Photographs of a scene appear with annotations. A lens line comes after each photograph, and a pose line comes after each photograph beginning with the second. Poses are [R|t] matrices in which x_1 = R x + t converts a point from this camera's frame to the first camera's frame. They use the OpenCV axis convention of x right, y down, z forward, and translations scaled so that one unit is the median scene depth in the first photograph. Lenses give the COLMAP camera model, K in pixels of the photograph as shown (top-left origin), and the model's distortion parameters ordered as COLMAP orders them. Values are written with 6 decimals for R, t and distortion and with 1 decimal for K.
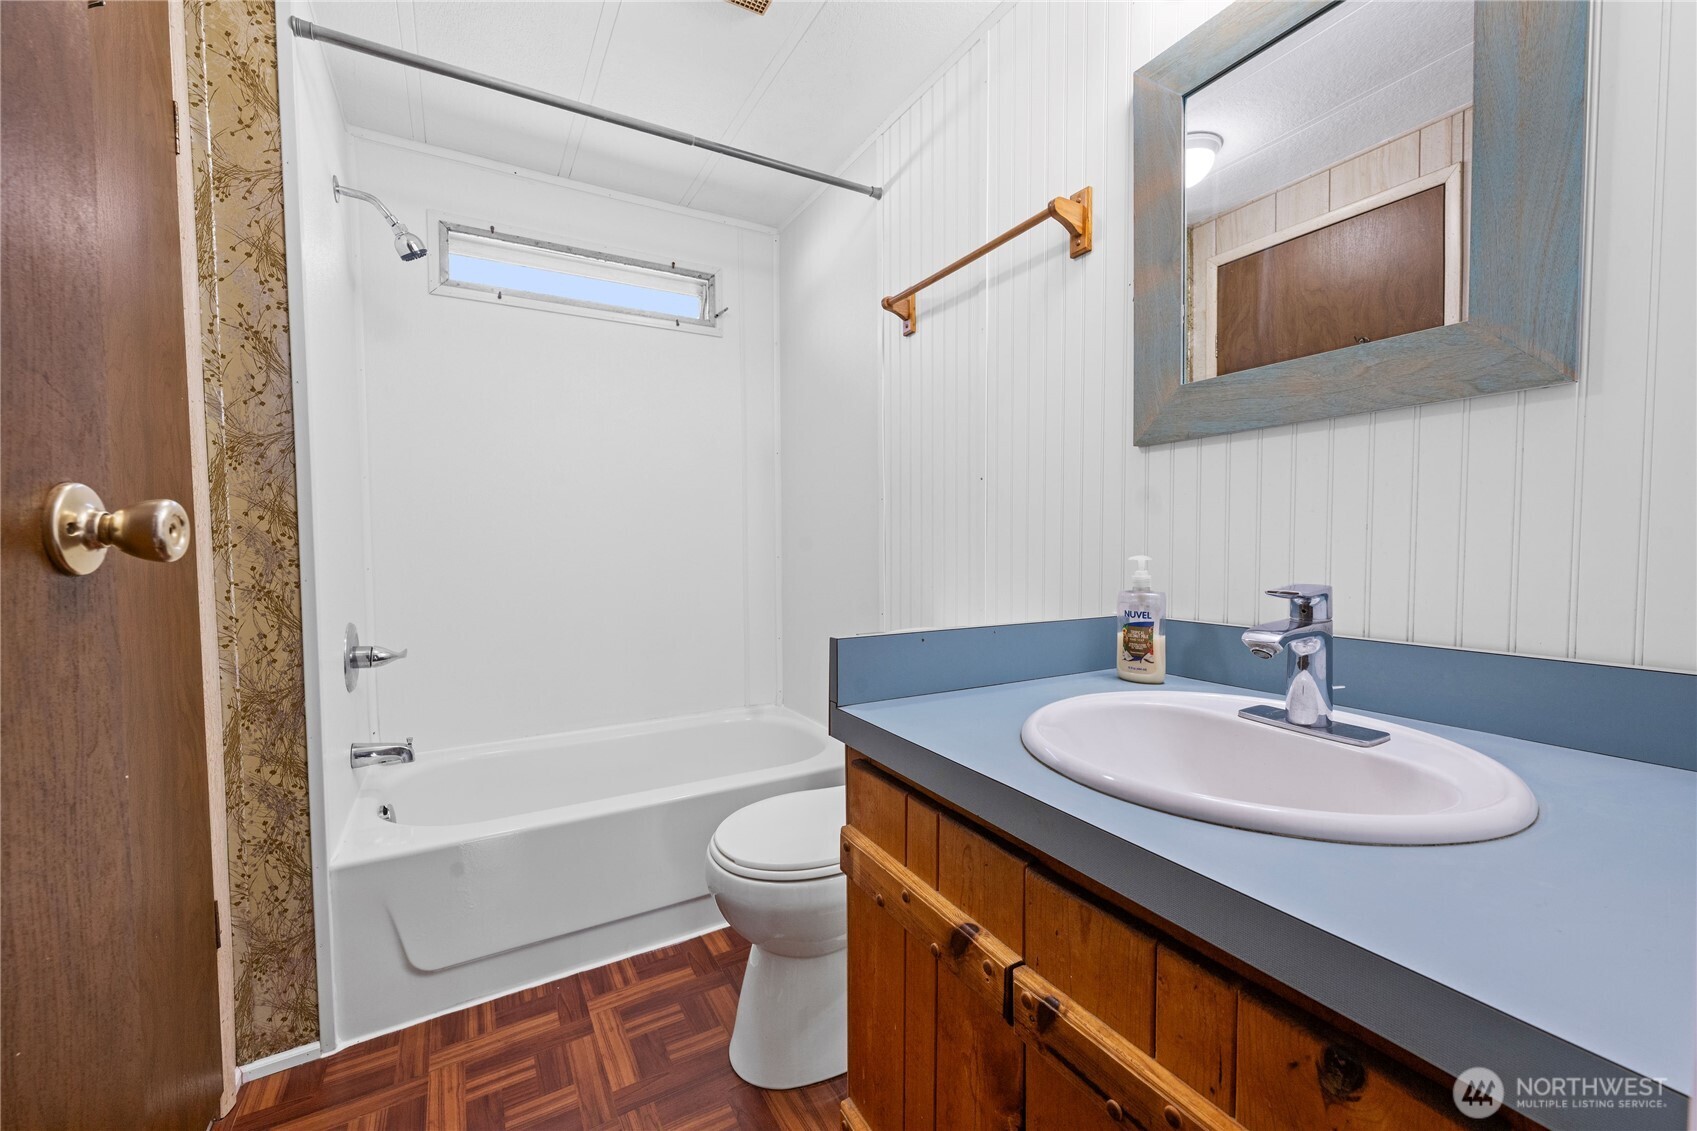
lens RADIAL K [[669.5, 0, 846.7], [0, 669.5, 567.9], [0, 0, 1]] dist [0.000229, 0.000520]
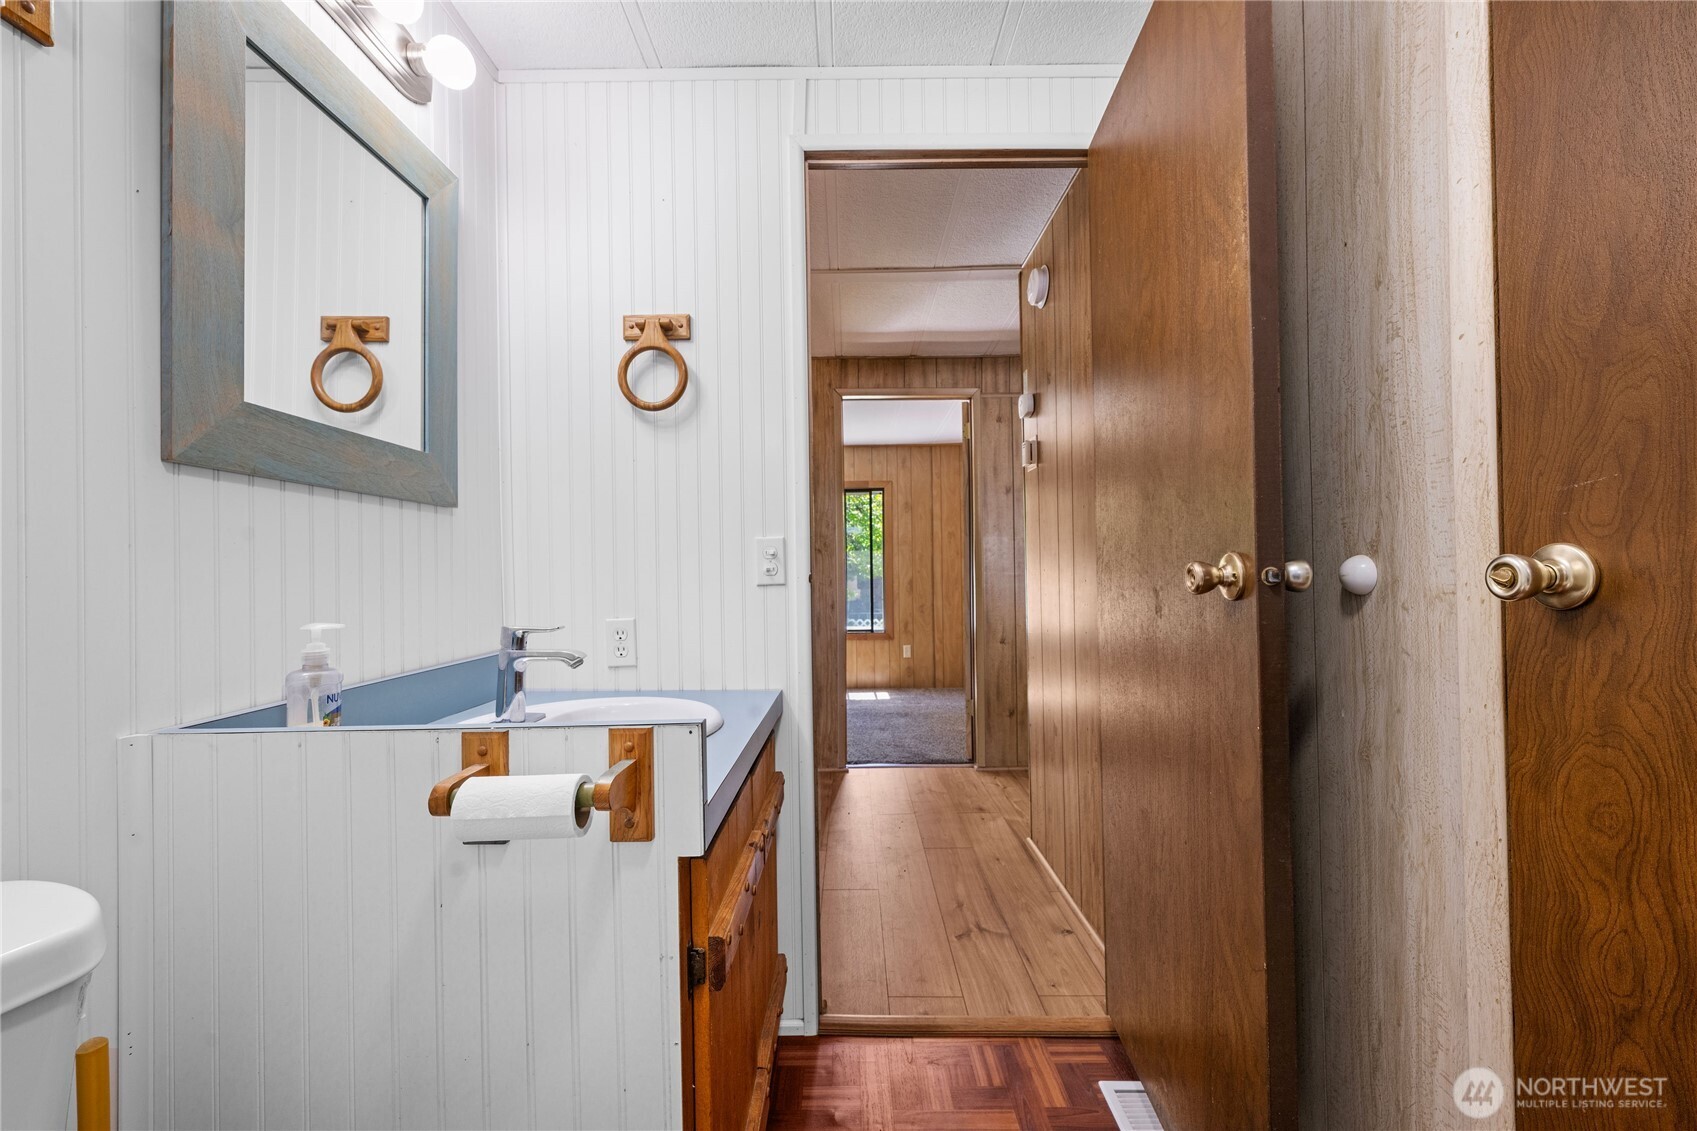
lens RADIAL K [[669.5, 0, 846.7], [0, 669.5, 567.9], [0, 0, 1]] dist [0.000229, 0.000520]
pose [[-0.863871, 0.023904, 0.503146, -0.506259], [0.039987, 0.998975, 0.021195, -0.076744], [-0.502124, 0.038430, -0.863942, 1.409055]]
